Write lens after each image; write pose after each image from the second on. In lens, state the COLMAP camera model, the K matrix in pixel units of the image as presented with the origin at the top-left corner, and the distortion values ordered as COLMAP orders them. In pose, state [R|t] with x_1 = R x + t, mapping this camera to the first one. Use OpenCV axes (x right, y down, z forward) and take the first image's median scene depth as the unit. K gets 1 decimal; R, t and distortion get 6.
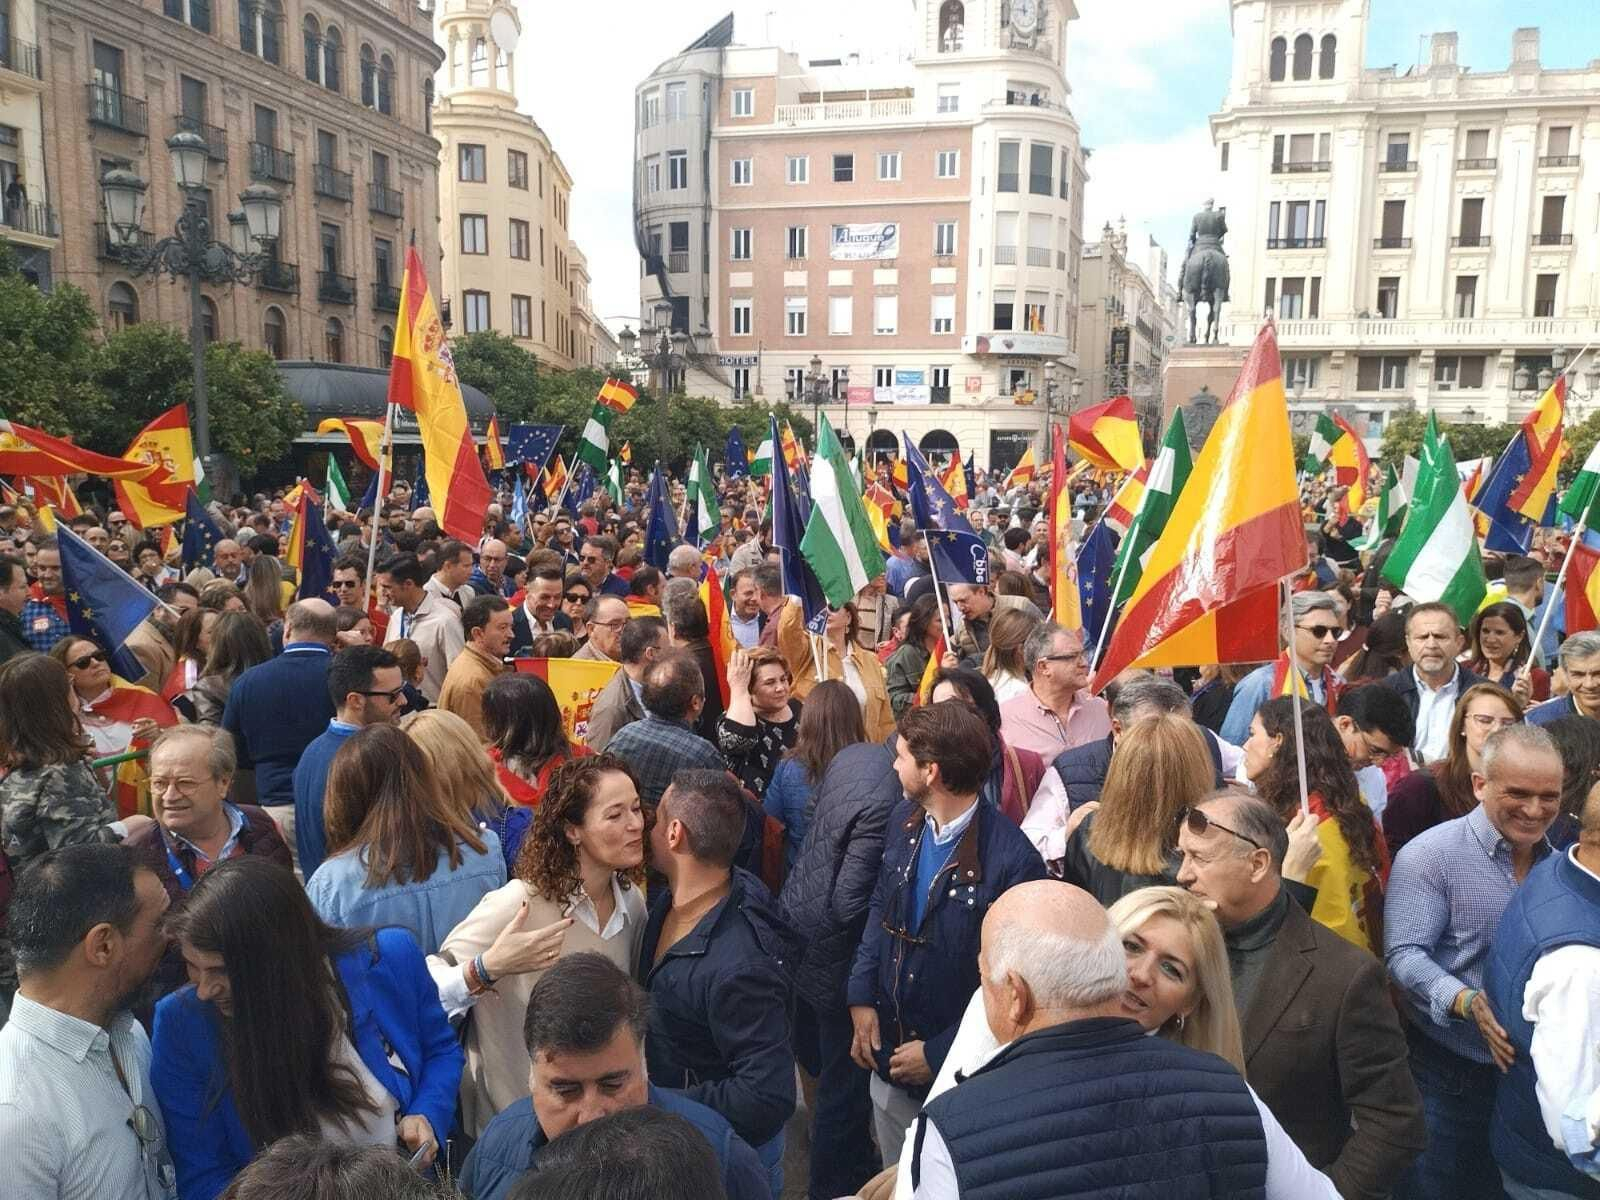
lens RADIAL K [[1268.6, 0, 803.0], [0, 1268.6, 611.4], [0, 0, 1]] dist [0.084859, -0.097478]
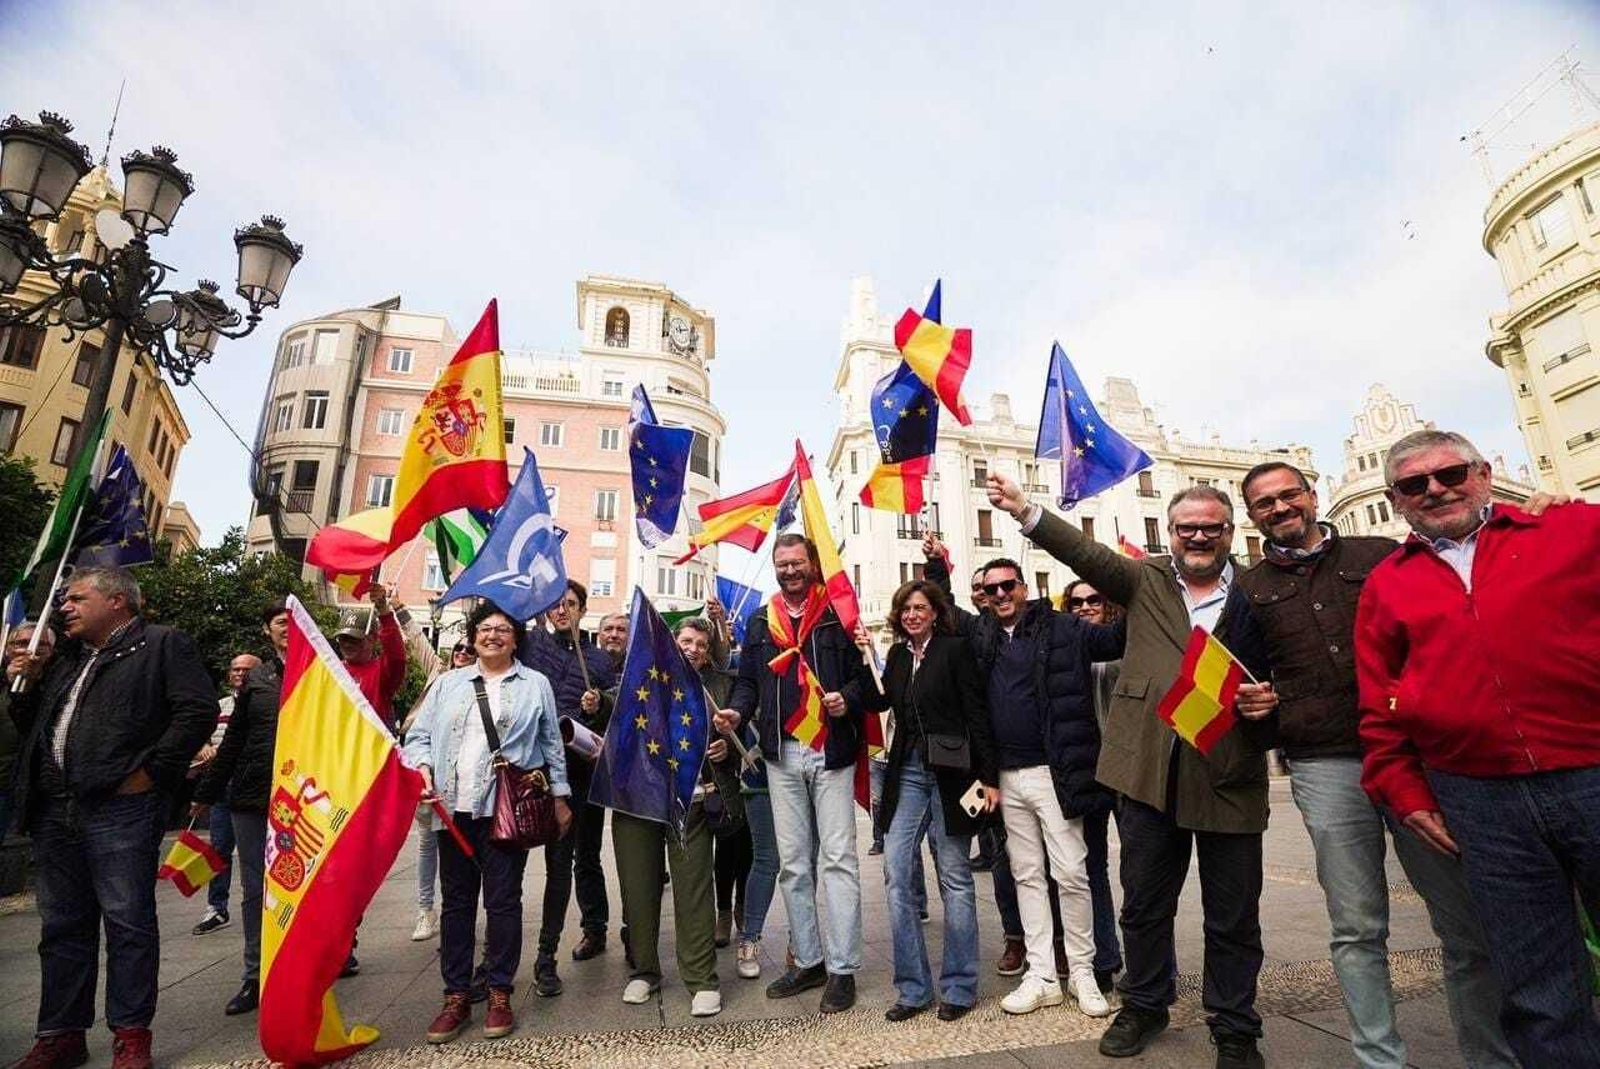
lens RADIAL K [[837.3, 0, 794.8], [0, 837.3, 529.0], [0, 0, 1]] dist [-0.005251, 0.004124]
pose [[0.917579, 0.090846, 0.387034, -0.006018], [0.059025, 0.931620, -0.358610, -0.029426], [-0.393147, 0.351897, 0.849473, 0.385271]]
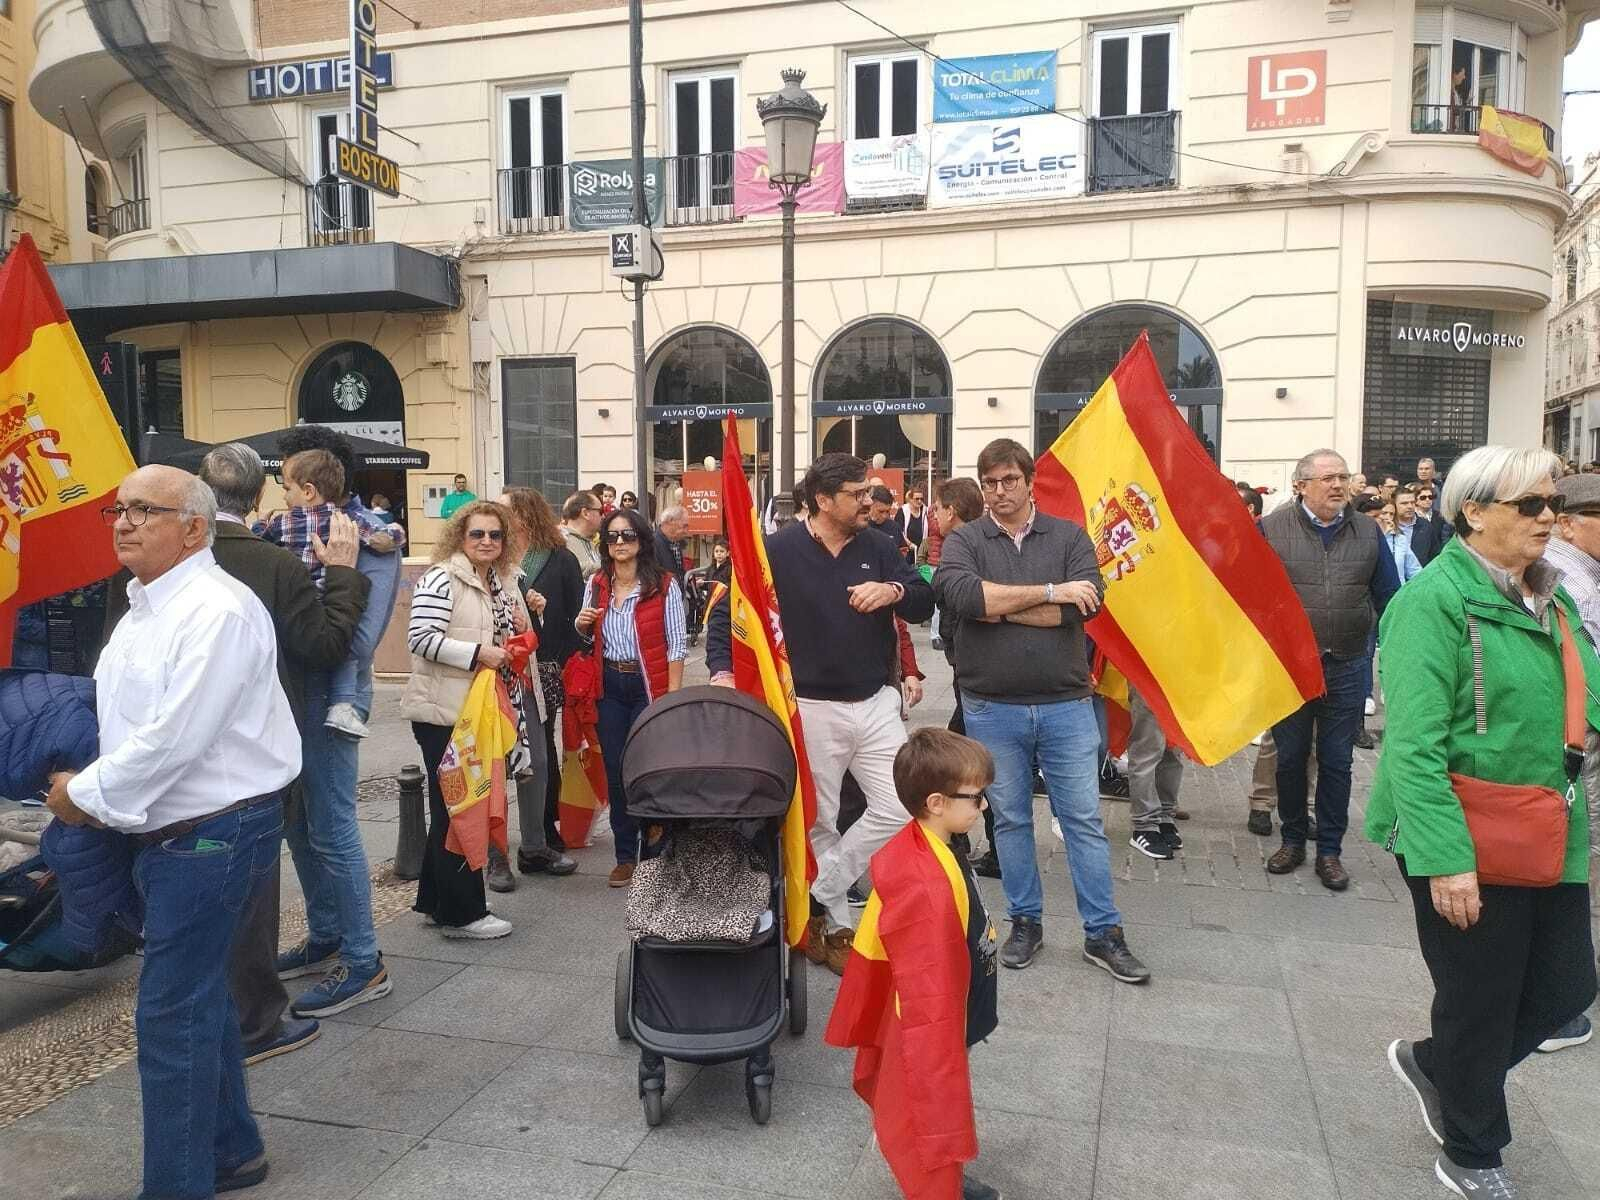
lens RADIAL K [[1268.6, 0, 790.2], [0, 1268.6, 606.8], [0, 0, 1]] dist [0.084859, -0.097478]
pose [[0.996875, -0.011499, -0.078149, 0.063922], [0.007862, 0.998878, -0.046695, -0.077927], [0.078599, 0.045935, 0.995848, 0.767841]]
